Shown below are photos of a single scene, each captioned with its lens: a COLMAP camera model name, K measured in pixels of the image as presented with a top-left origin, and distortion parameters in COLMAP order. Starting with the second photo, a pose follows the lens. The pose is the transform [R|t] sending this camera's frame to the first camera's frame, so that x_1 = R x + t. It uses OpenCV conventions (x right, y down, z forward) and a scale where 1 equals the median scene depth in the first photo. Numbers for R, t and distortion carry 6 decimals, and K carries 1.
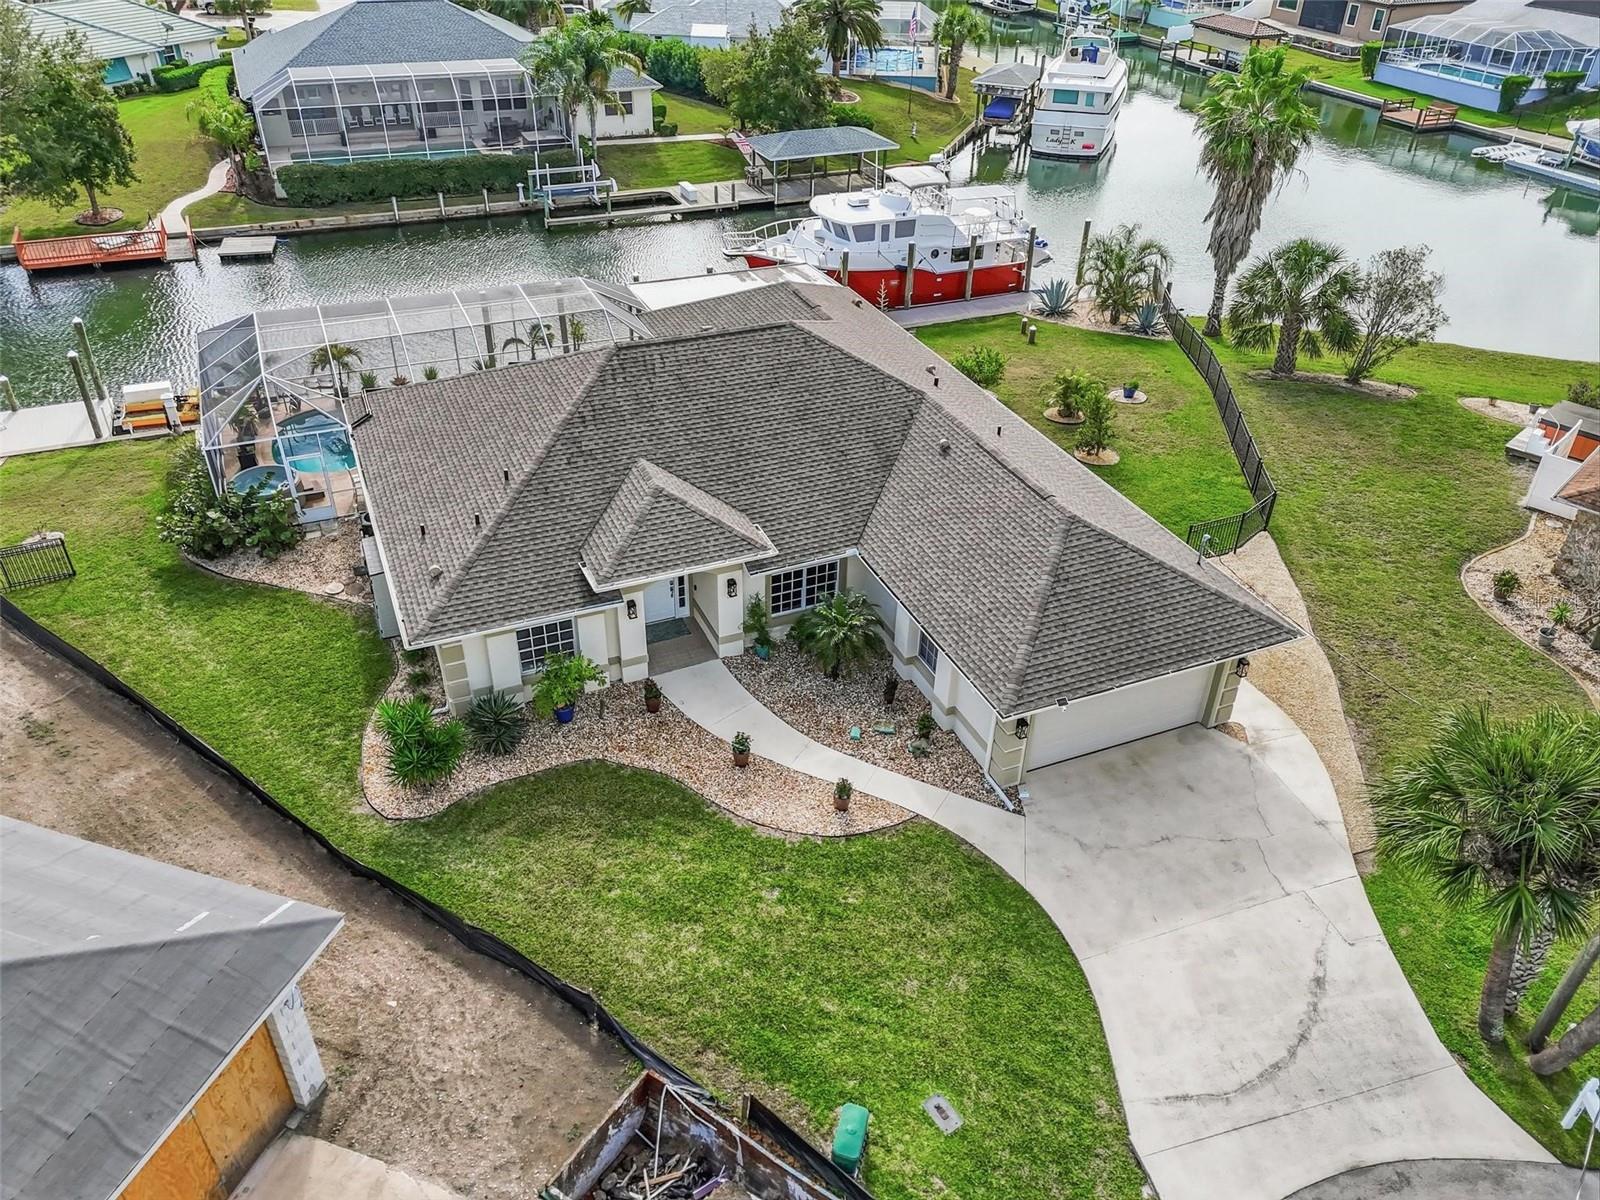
lens RADIAL K [[1169.9, 0, 800.7], [0, 1169.9, 604.9], [0, 0, 1]] dist [0.077610, -0.072313]
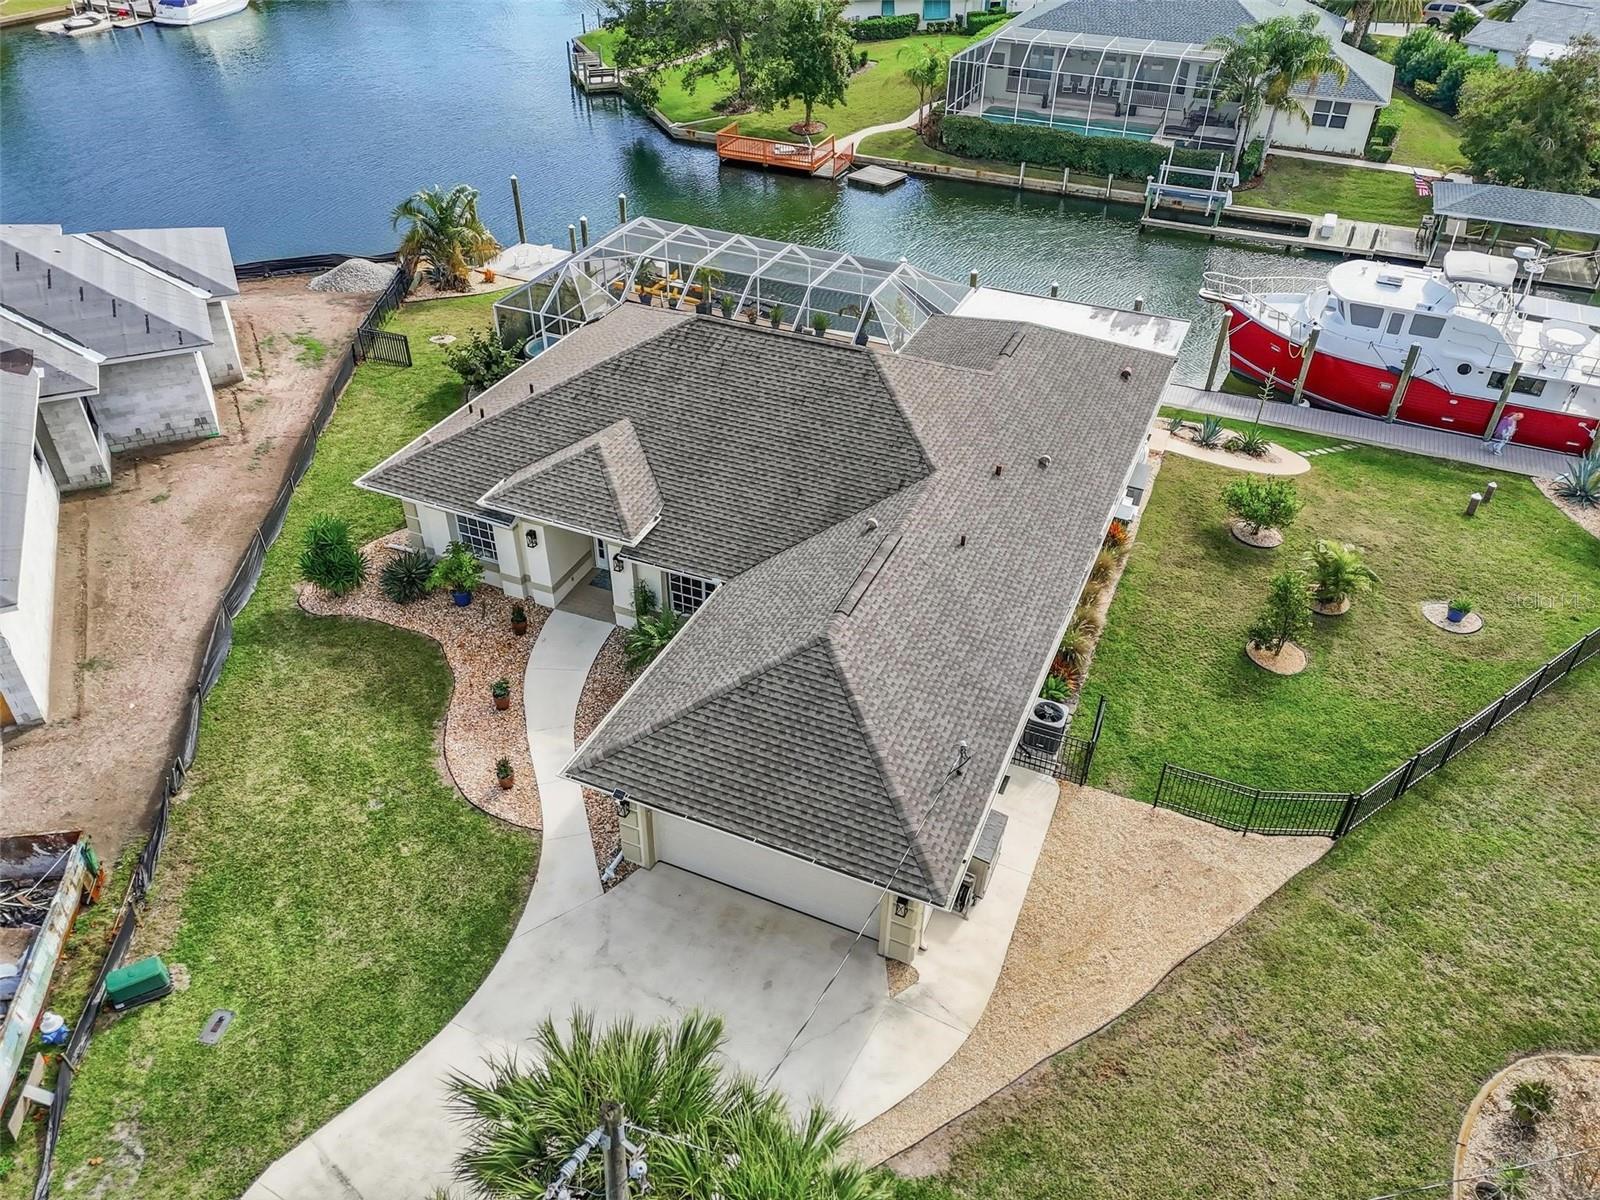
lens RADIAL K [[1169.9, 0, 800.7], [0, 1169.9, 604.9], [0, 0, 1]] dist [0.077610, -0.072313]
pose [[0.685855, 0.430300, -0.586895, 0.449818], [-0.415456, 0.893644, 0.169694, -0.149199], [0.597494, 0.127443, 0.791681, 0.193924]]
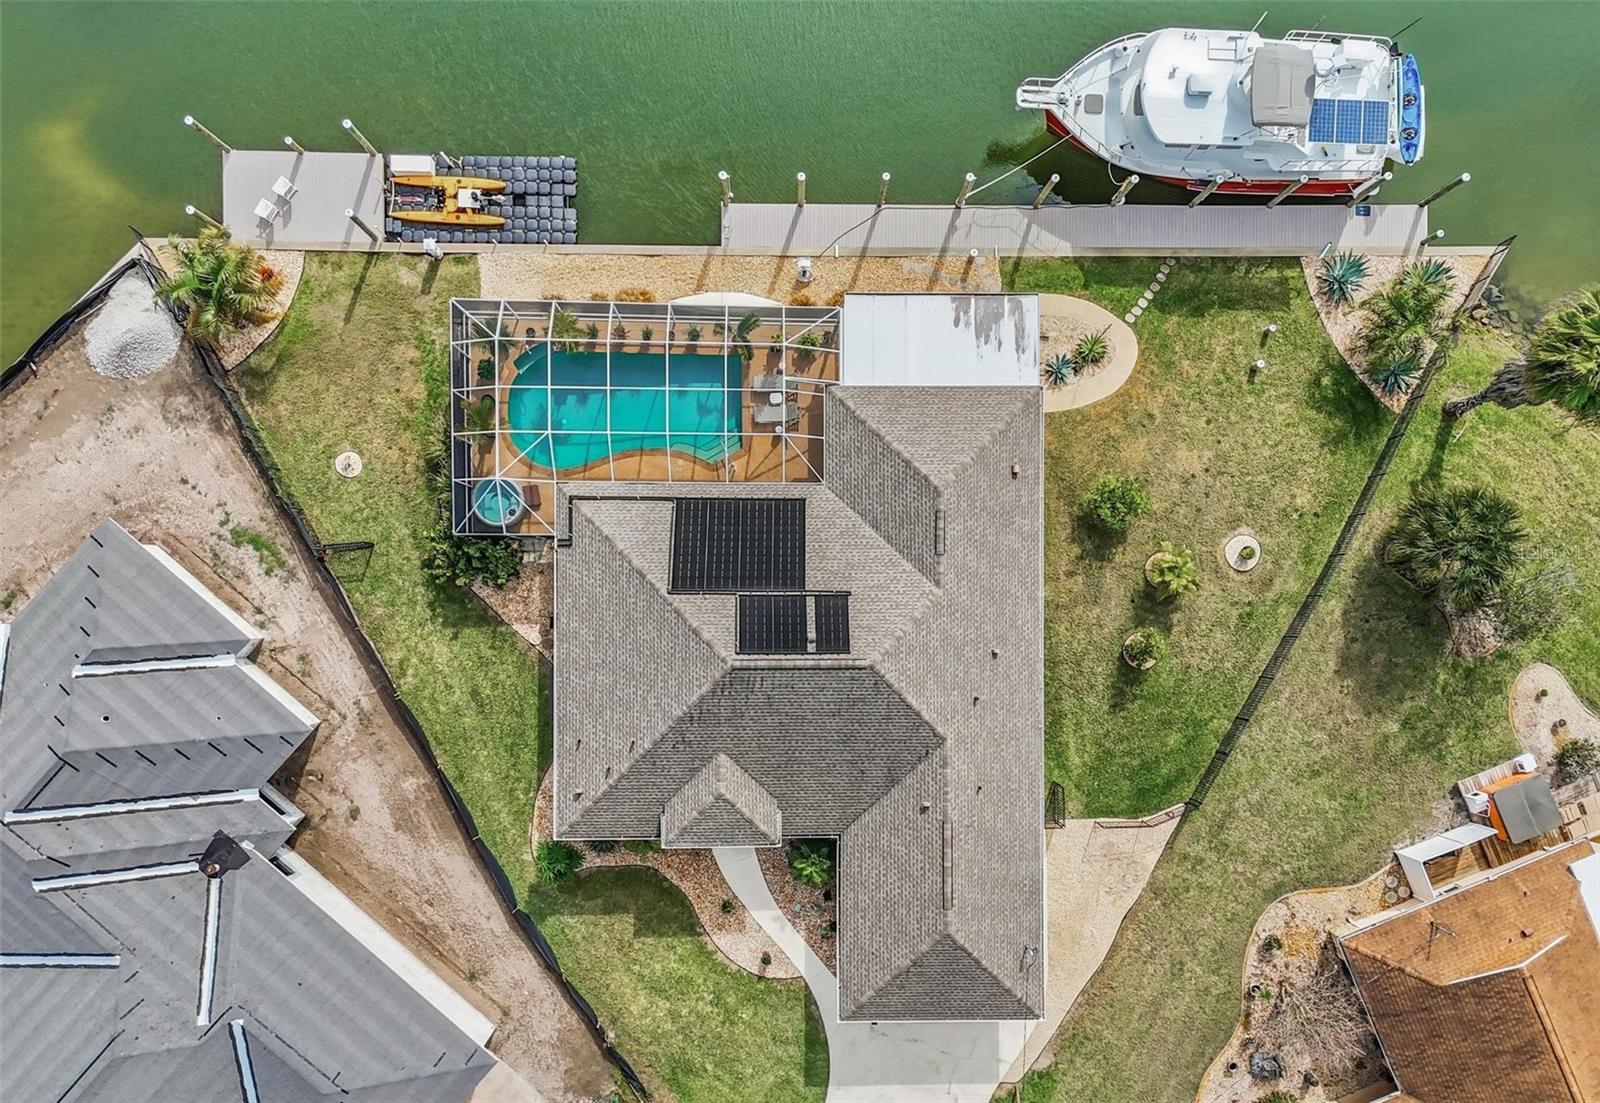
lens RADIAL K [[1186.9, 0, 801.7], [0, 1186.9, 600.8], [0, 0, 1]] dist [0.039160, 0.000645]
pose [[0.919200, 0.393767, 0.004394, -0.085771], [-0.229310, 0.526160, 0.818885, -1.005755], [0.320138, -0.753727, 0.573941, 0.220681]]
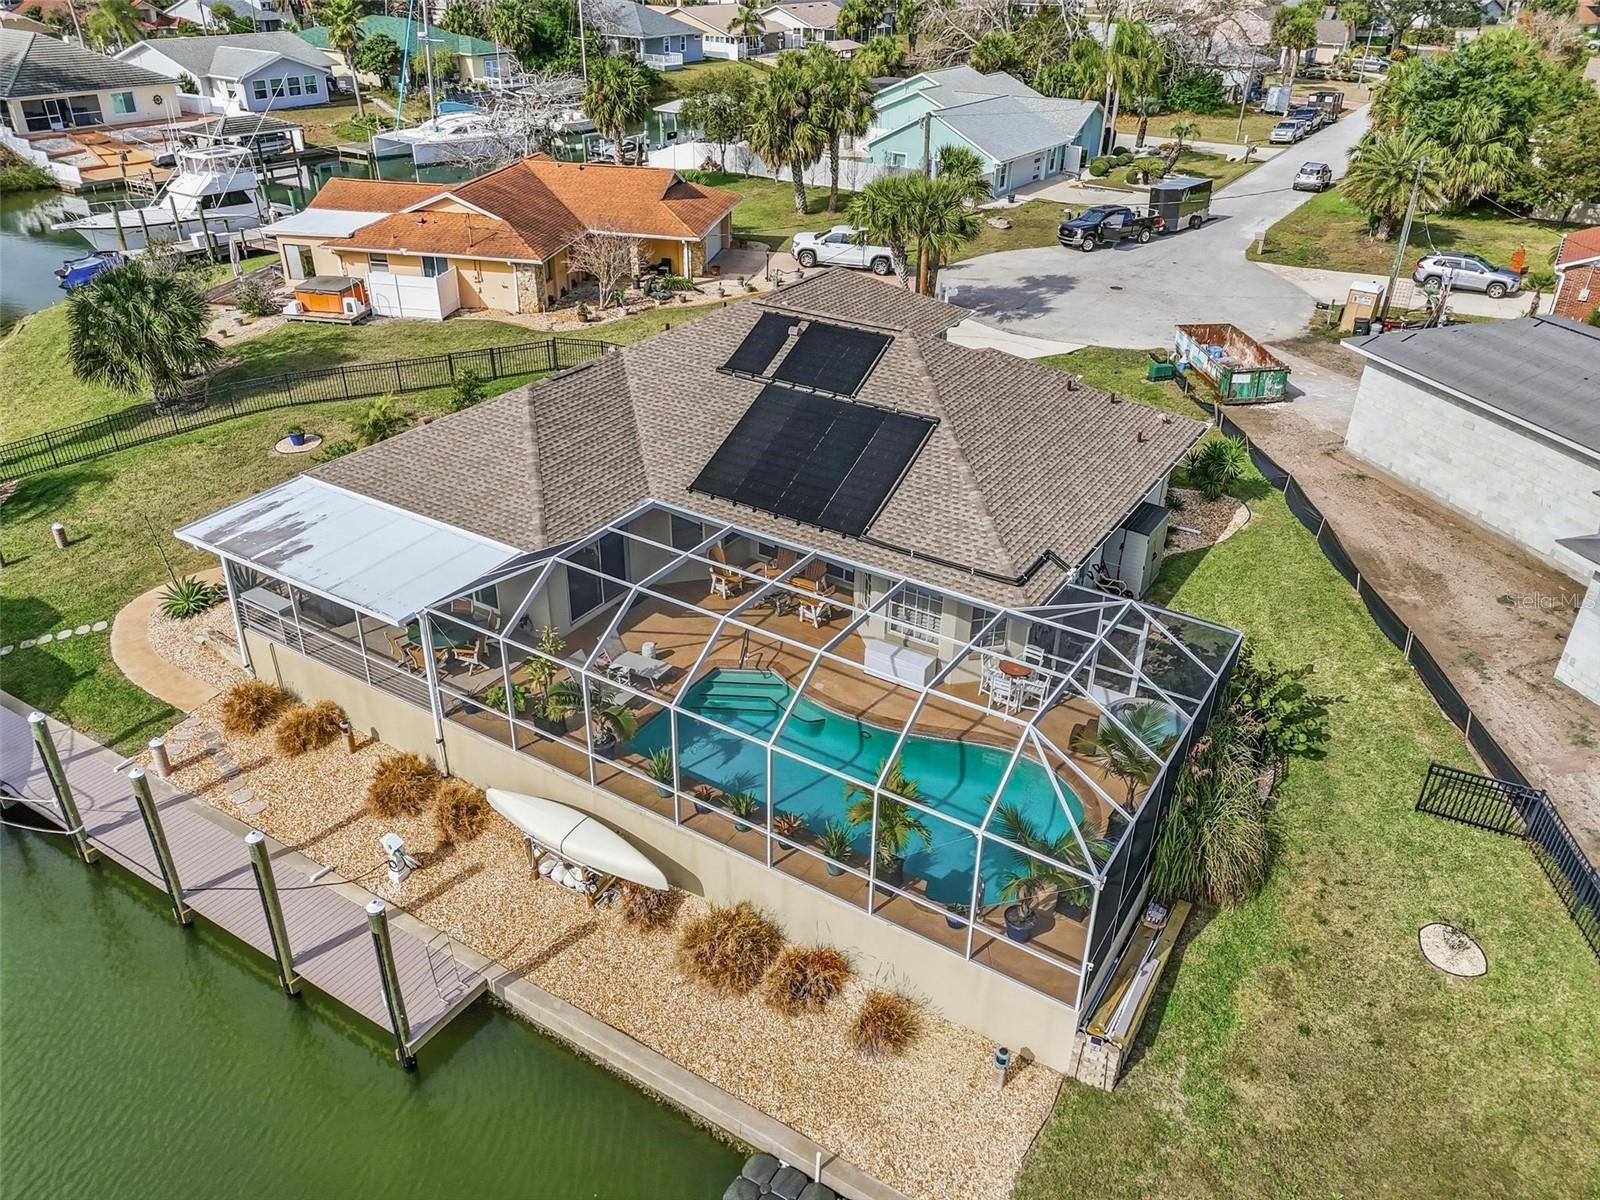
lens RADIAL K [[1169.9, 0, 800.7], [0, 1169.9, 604.9], [0, 0, 1]] dist [0.077610, -0.072313]
pose [[-0.570612, -0.433947, 0.697203, -0.659603], [0.441145, 0.554117, 0.705936, -0.608305], [-0.692671, 0.710383, -0.124752, 0.983492]]
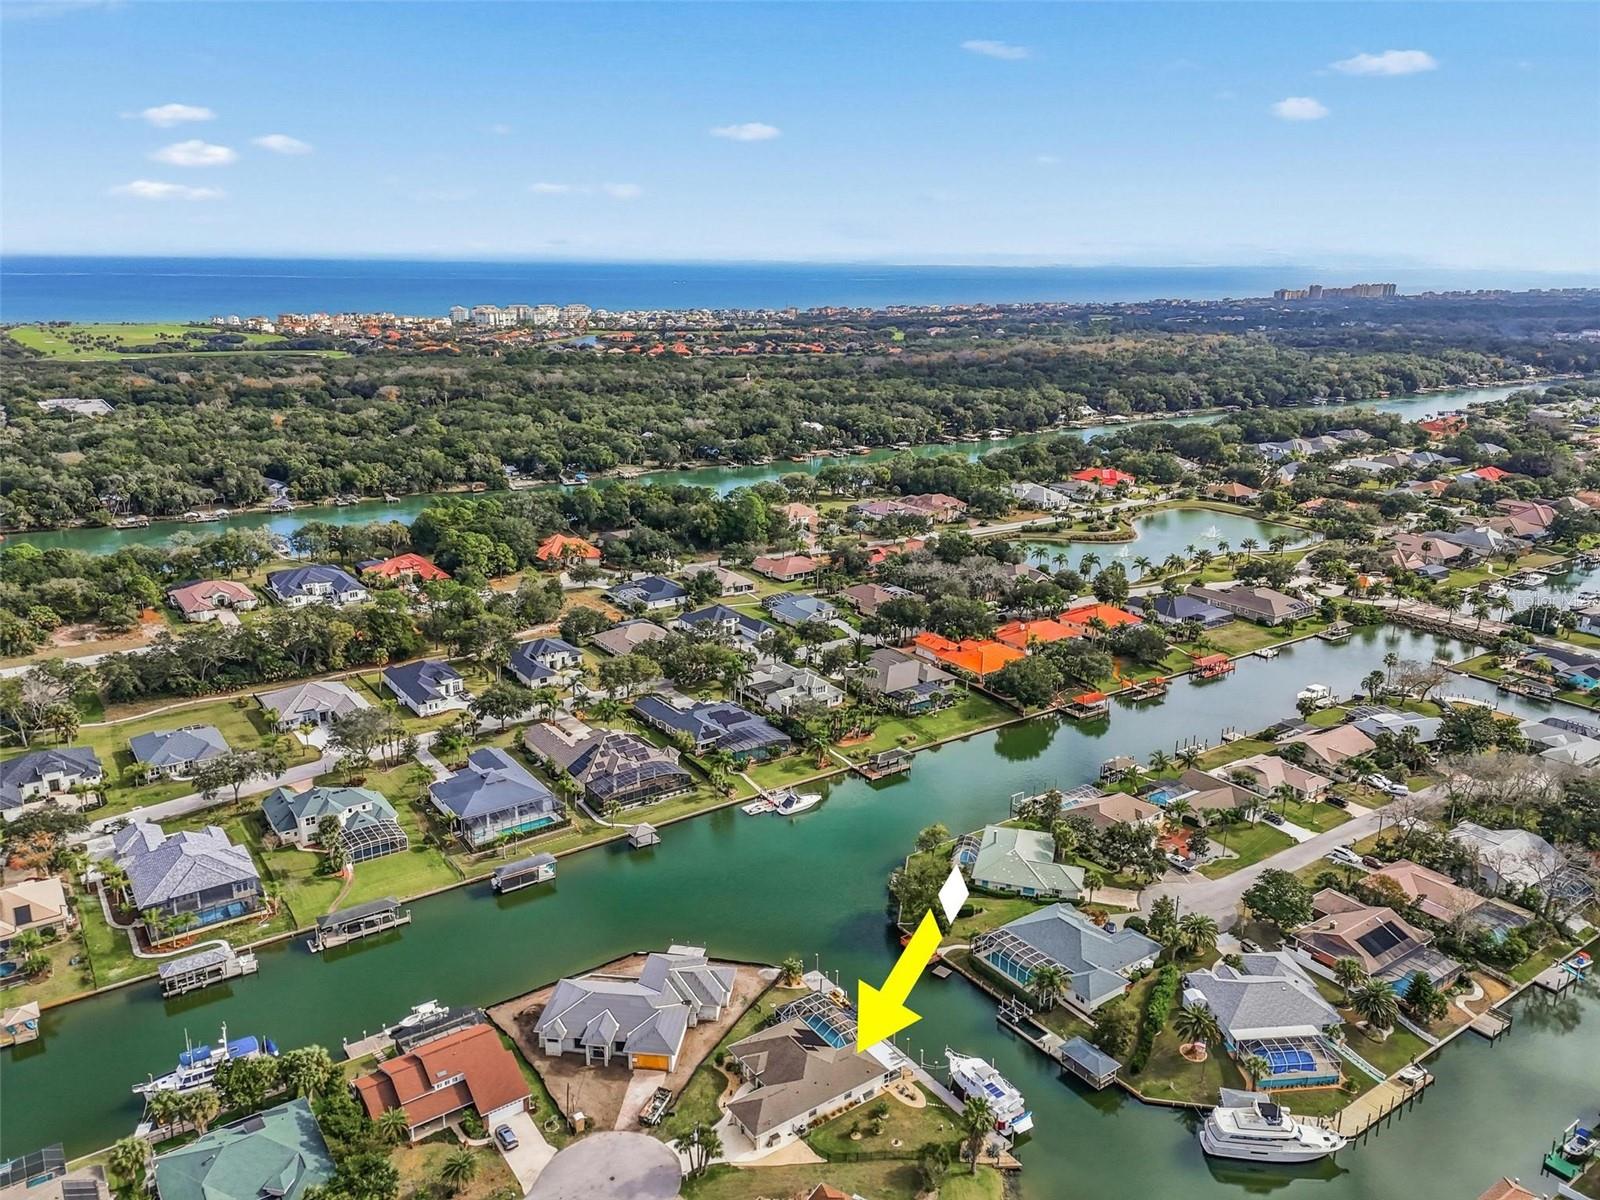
lens RADIAL K [[1169.9, 0, 800.7], [0, 1169.9, 604.9], [0, 0, 1]] dist [0.077610, -0.072313]
pose [[0.211122, 0.260410, -0.942133, 3.461623], [-0.561018, 0.821573, 0.101368, -1.872300], [0.800429, 0.507153, 0.319547, -1.362340]]
